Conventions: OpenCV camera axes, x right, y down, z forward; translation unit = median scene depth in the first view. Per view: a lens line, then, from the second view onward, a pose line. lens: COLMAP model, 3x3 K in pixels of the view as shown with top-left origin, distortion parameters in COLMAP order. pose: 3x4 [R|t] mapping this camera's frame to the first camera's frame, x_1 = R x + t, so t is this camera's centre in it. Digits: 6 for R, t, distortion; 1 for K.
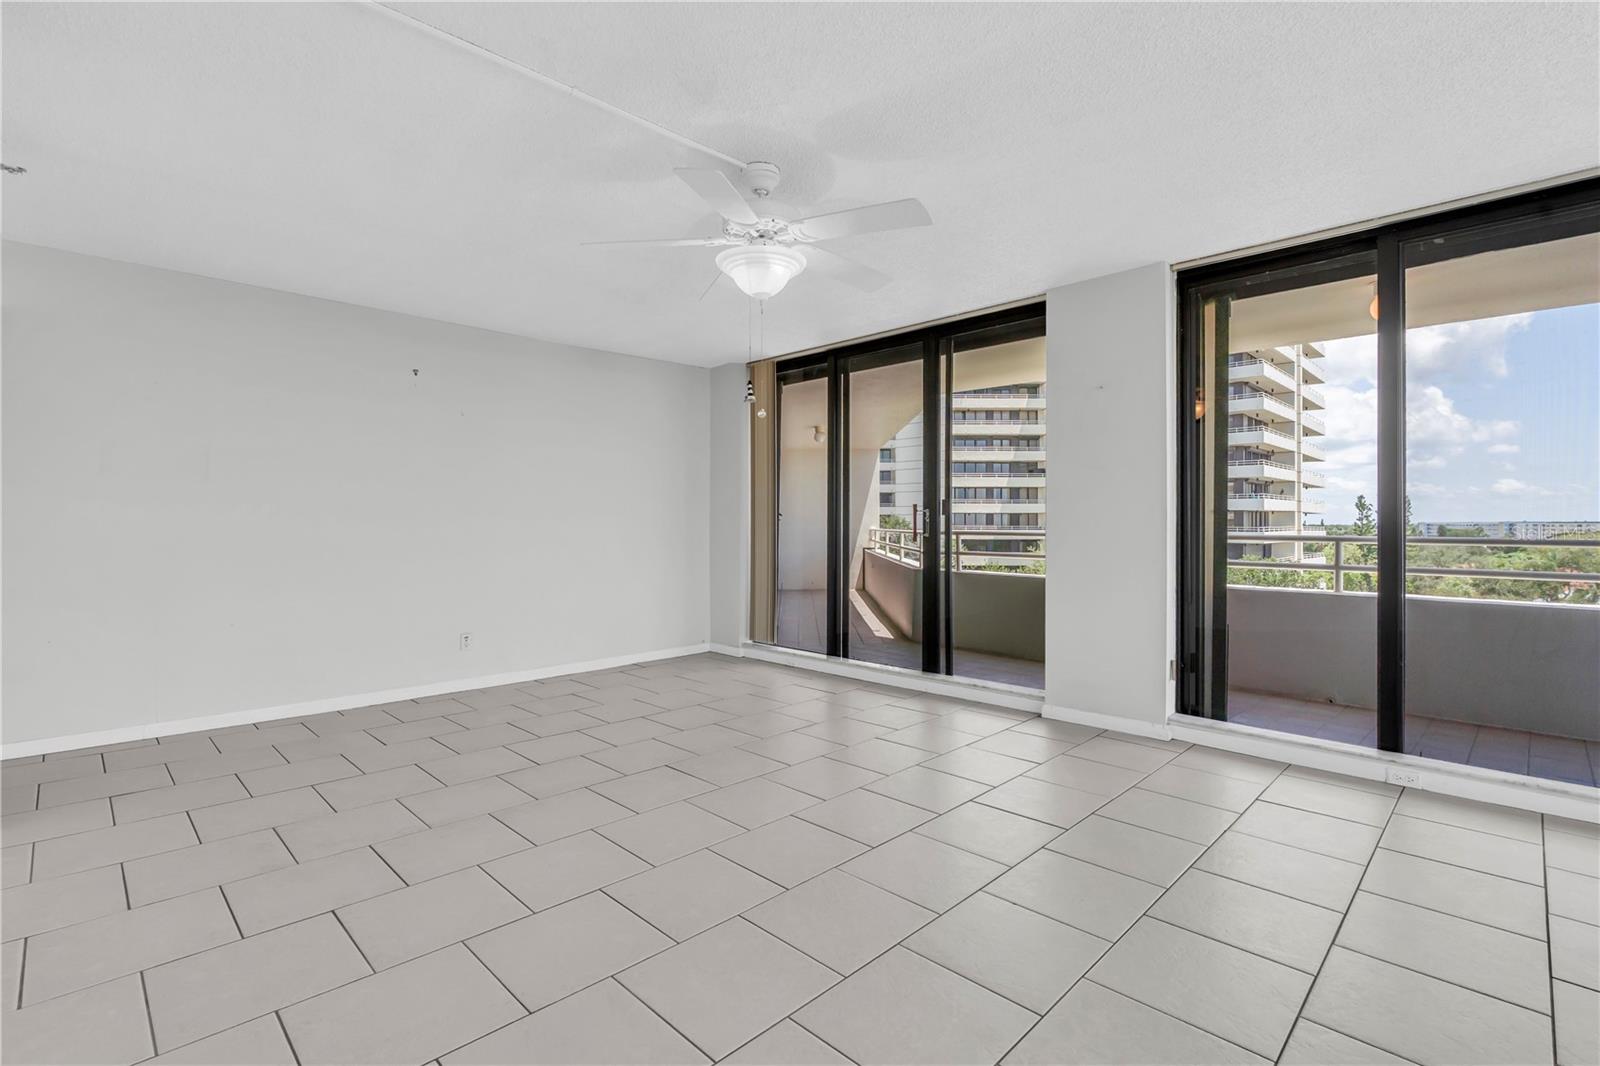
lens RADIAL K [[739.9, 0, 791.0], [0, 739.9, 519.8], [0, 0, 1]] dist [-0.012492, 0.007835]
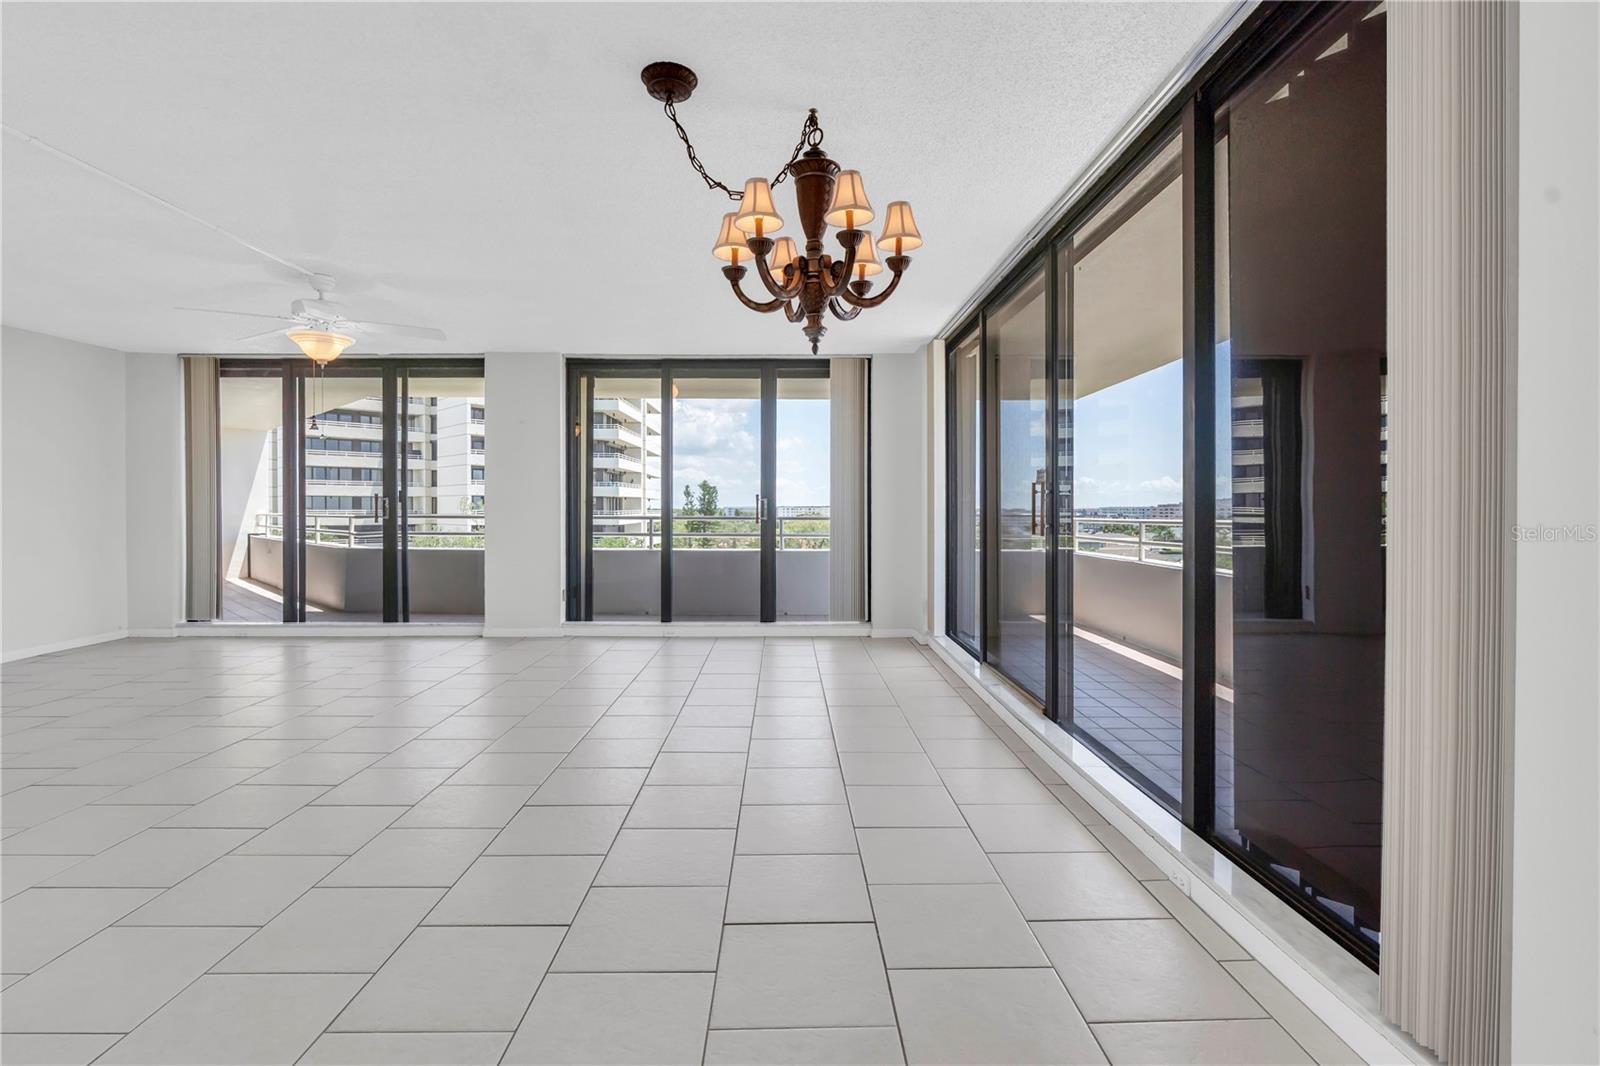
lens RADIAL K [[739.9, 0, 791.0], [0, 739.9, 519.8], [0, 0, 1]] dist [-0.012492, 0.007835]
pose [[0.697653, -0.011293, 0.716347, -0.217661], [-0.004155, 0.999795, 0.019808, -0.003145], [-0.716424, -0.016796, 0.697463, -0.361775]]
